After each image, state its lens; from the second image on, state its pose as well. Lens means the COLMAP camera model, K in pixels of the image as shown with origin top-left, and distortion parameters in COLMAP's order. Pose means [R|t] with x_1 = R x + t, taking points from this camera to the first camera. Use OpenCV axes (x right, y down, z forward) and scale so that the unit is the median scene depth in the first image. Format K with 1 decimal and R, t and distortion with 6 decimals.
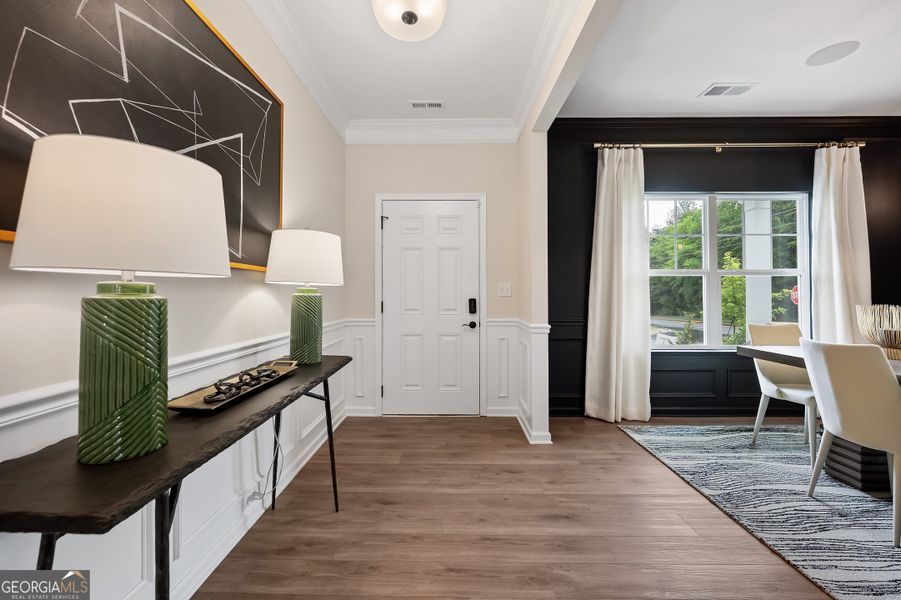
lens RADIAL K [[383.3, 0, 449.1], [0, 383.3, 296.2], [0, 0, 1]] dist [-0.001488, -0.000524]
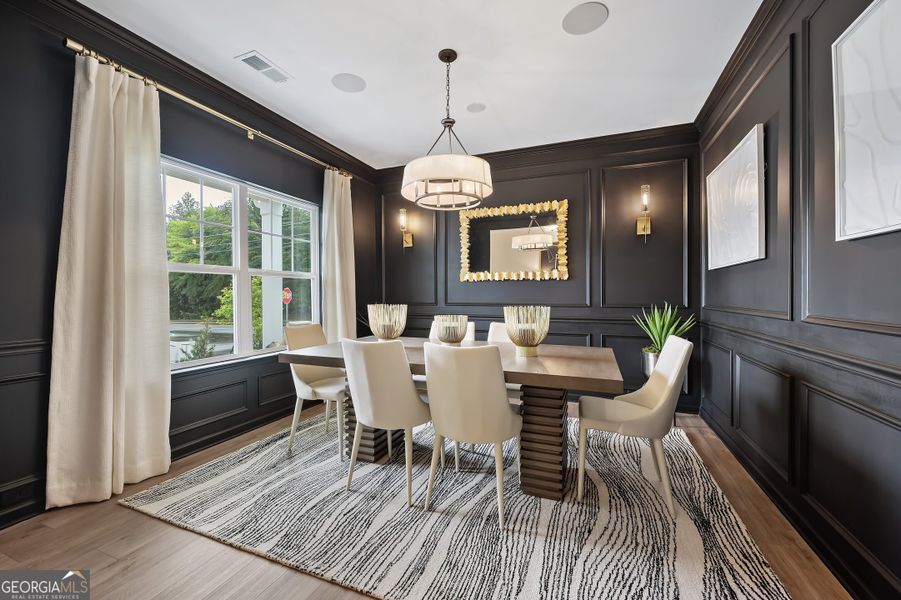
lens RADIAL K [[364.9, 0, 445.4], [0, 364.9, 294.2], [0, 0, 1]] dist [-0.007248, 0.000488]
pose [[0.382298, -0.000086, 0.924039, 0.098431], [0.004603, 0.999988, -0.001812, -0.005773], [-0.924028, 0.004946, 0.382294, 0.283894]]
